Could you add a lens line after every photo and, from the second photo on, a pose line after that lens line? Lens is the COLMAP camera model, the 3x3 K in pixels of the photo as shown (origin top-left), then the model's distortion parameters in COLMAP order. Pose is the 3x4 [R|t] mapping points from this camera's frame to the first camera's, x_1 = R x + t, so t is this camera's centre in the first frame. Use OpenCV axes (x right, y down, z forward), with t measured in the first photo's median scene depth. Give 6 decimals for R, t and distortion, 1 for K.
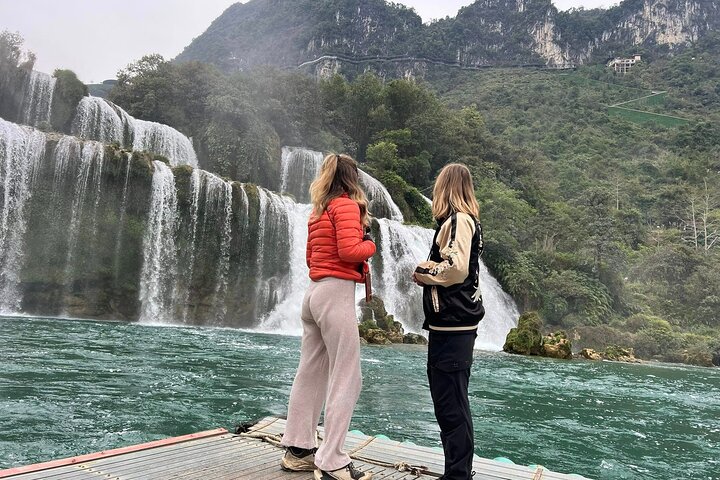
lens RADIAL K [[477.3, 0, 360.0], [0, 477.3, 240.0], [0, 0, 1]] dist [0.000816, 0.000411]
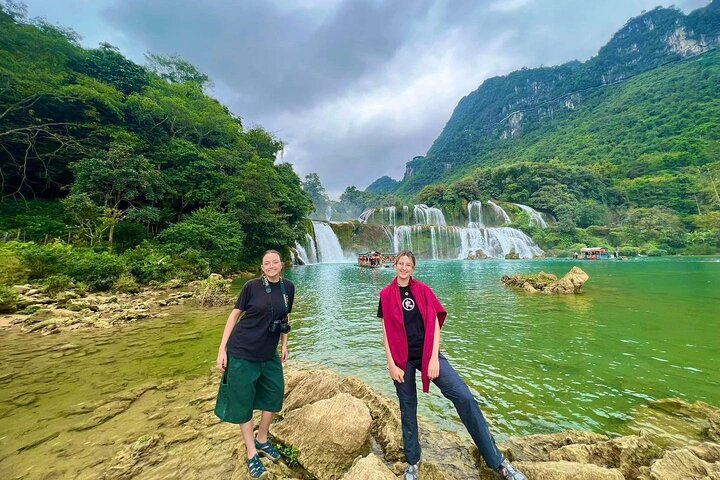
lens RADIAL K [[477.3, 0, 360.0], [0, 477.3, 240.0], [0, 0, 1]] dist [0.000816, 0.000411]
pose [[0.793891, -0.106327, -0.598692, 0.461539], [0.180083, 0.981536, 0.064478, -0.115935], [0.580782, -0.159002, 0.798380, -0.806760]]
